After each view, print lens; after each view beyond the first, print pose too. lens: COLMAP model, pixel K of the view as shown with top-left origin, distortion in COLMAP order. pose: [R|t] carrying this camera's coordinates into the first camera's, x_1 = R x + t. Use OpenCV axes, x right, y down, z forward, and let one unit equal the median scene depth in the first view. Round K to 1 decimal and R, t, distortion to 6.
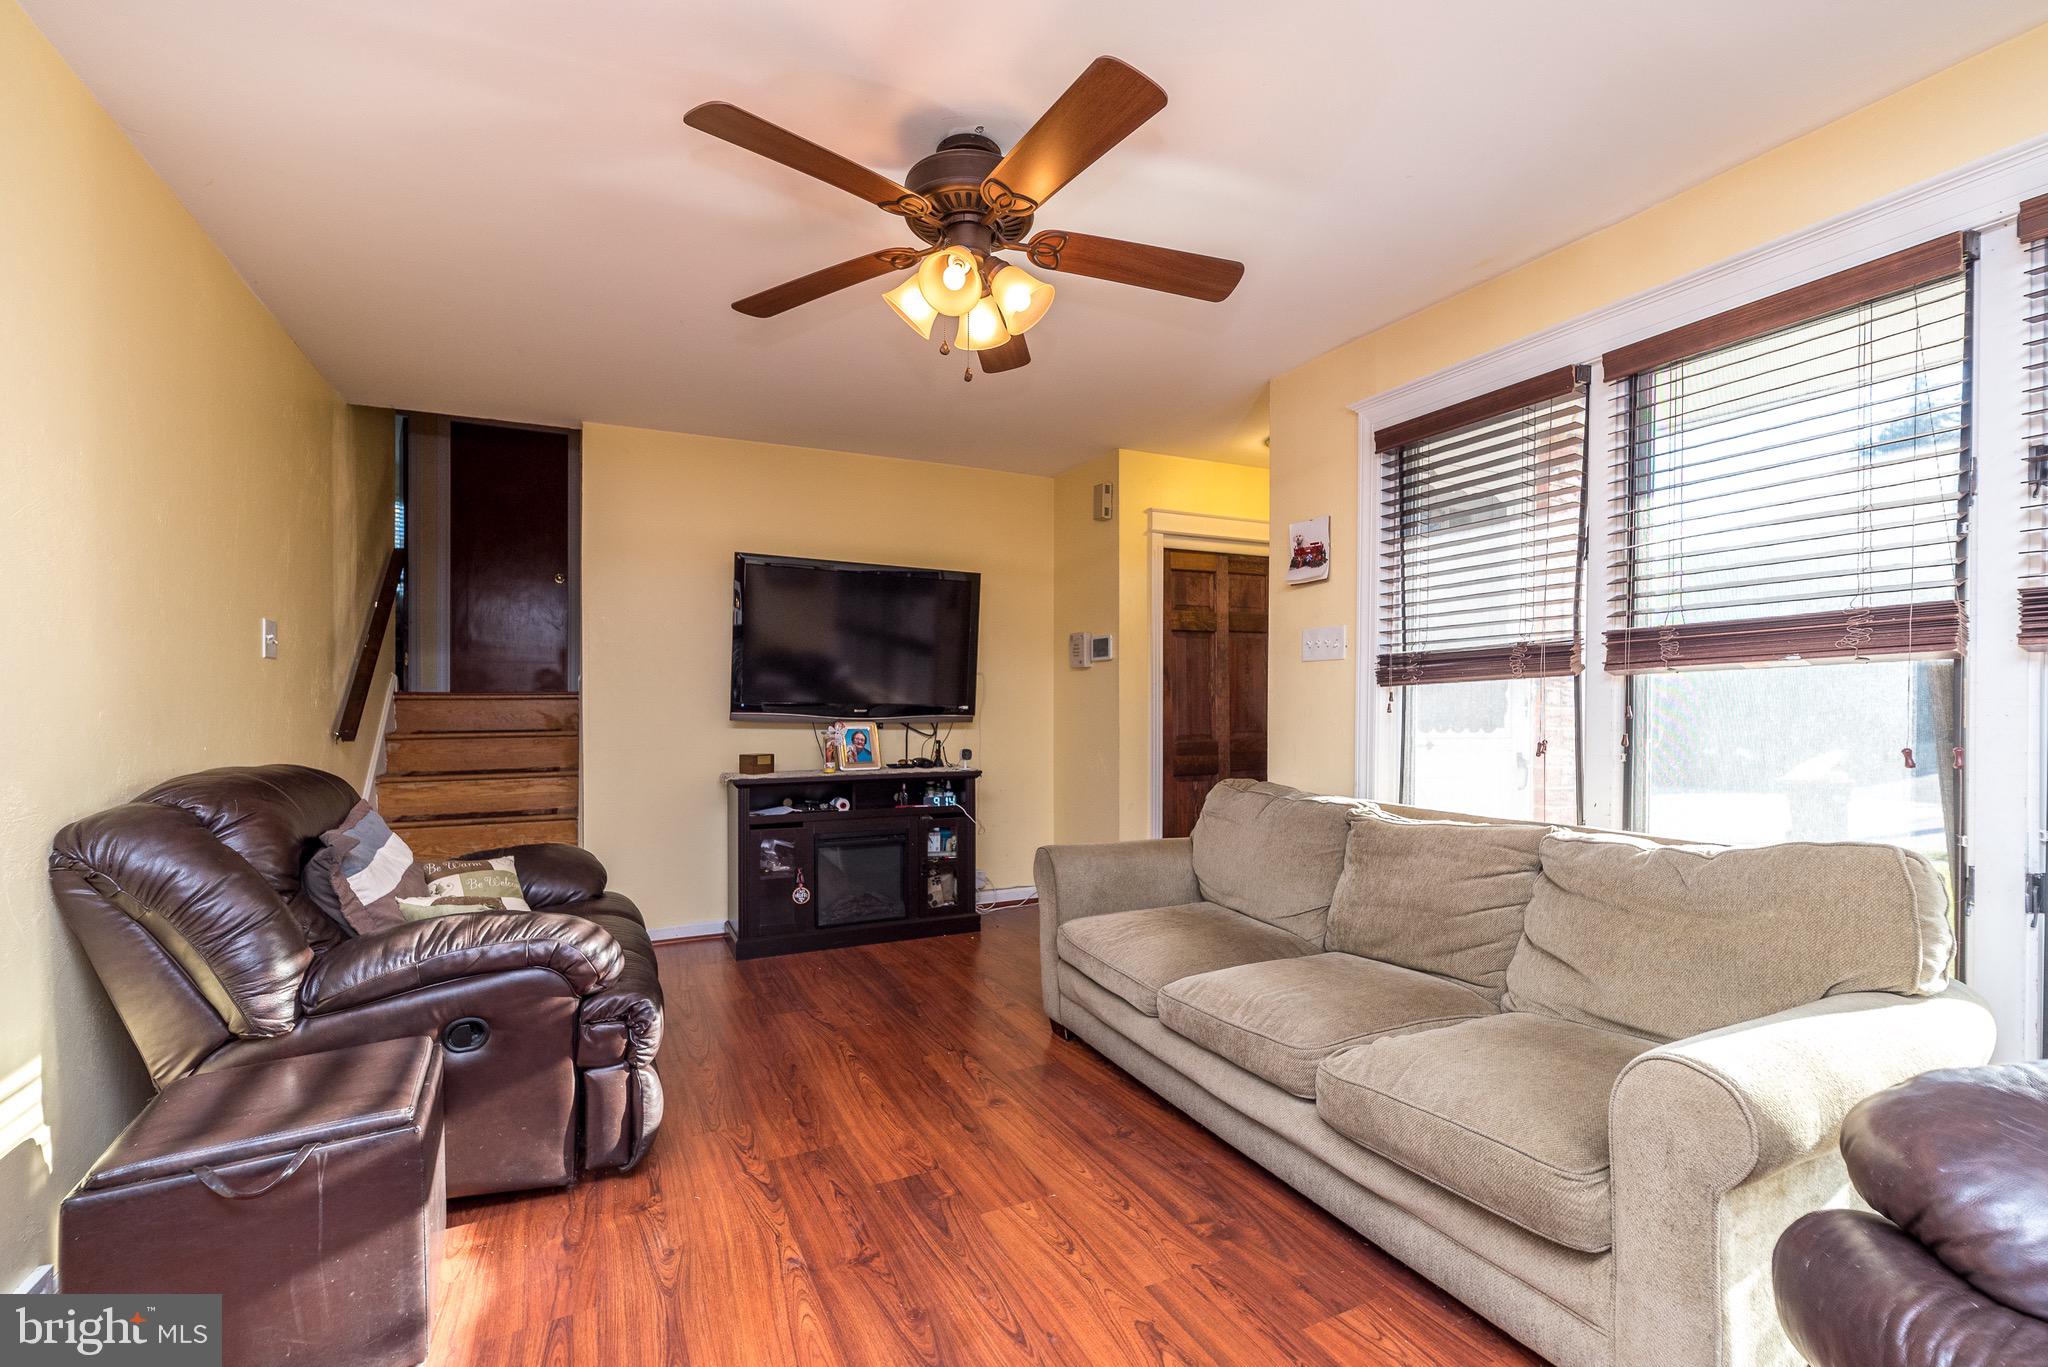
lens RADIAL K [[899.3, 0, 1020.7], [0, 899.3, 695.6], [0, 0, 1]] dist [0.003781, 0.000463]
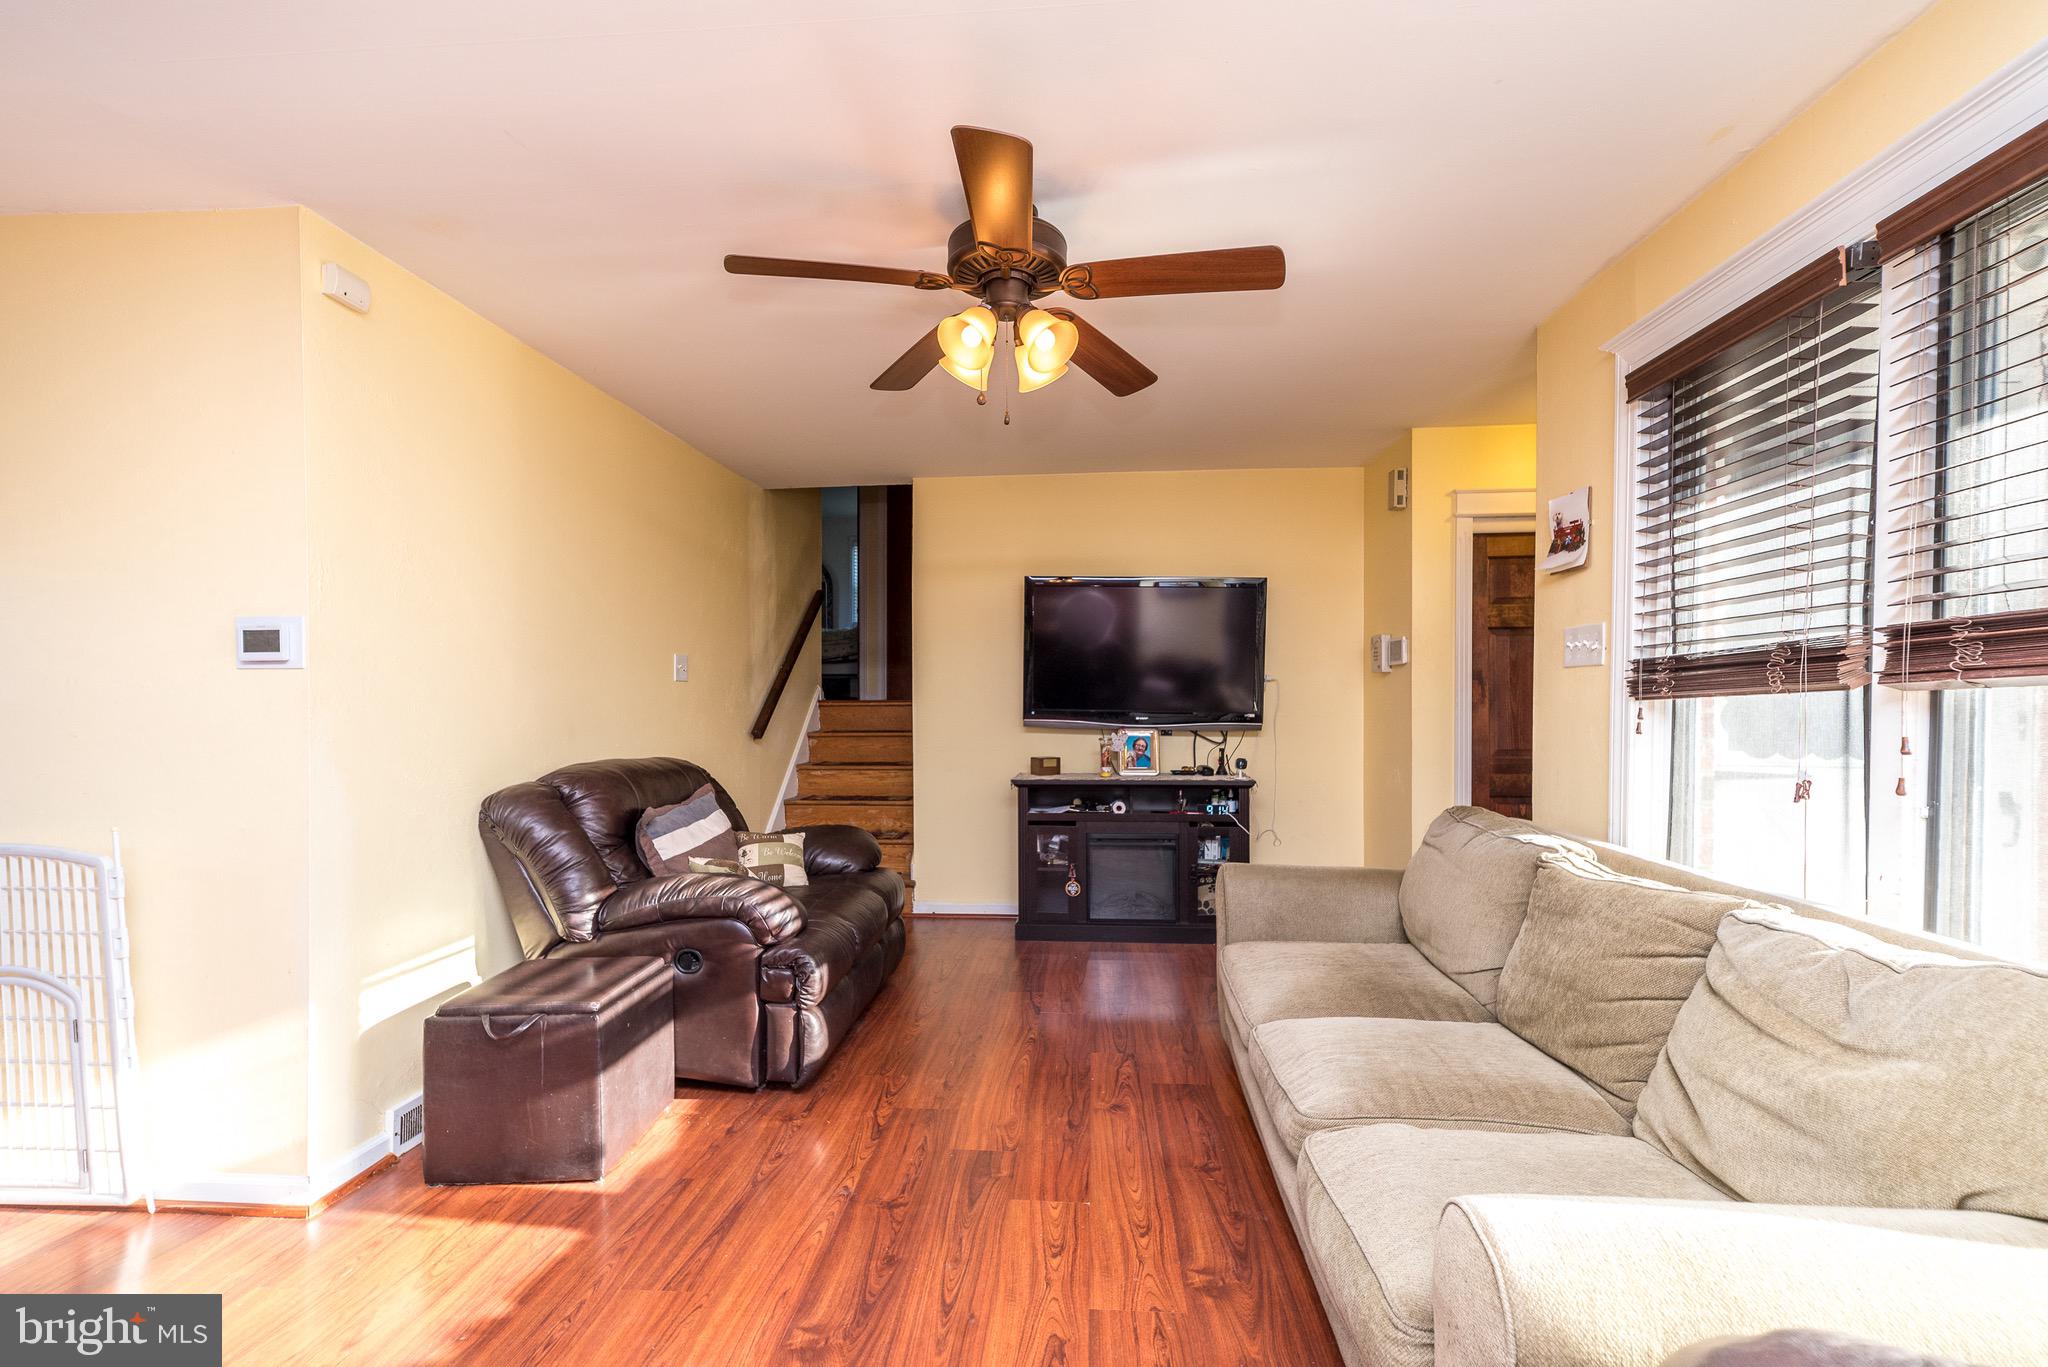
lens RADIAL K [[887.1, 0, 1030.7], [0, 887.1, 700.2], [0, 0, 1]] dist [0.004329, 0.000092]
pose [[0.862236, -0.000917, -0.506507, 0.411312], [0.005181, 0.999962, 0.007009, -0.021845], [0.506481, -0.008667, 0.862208, 0.081901]]
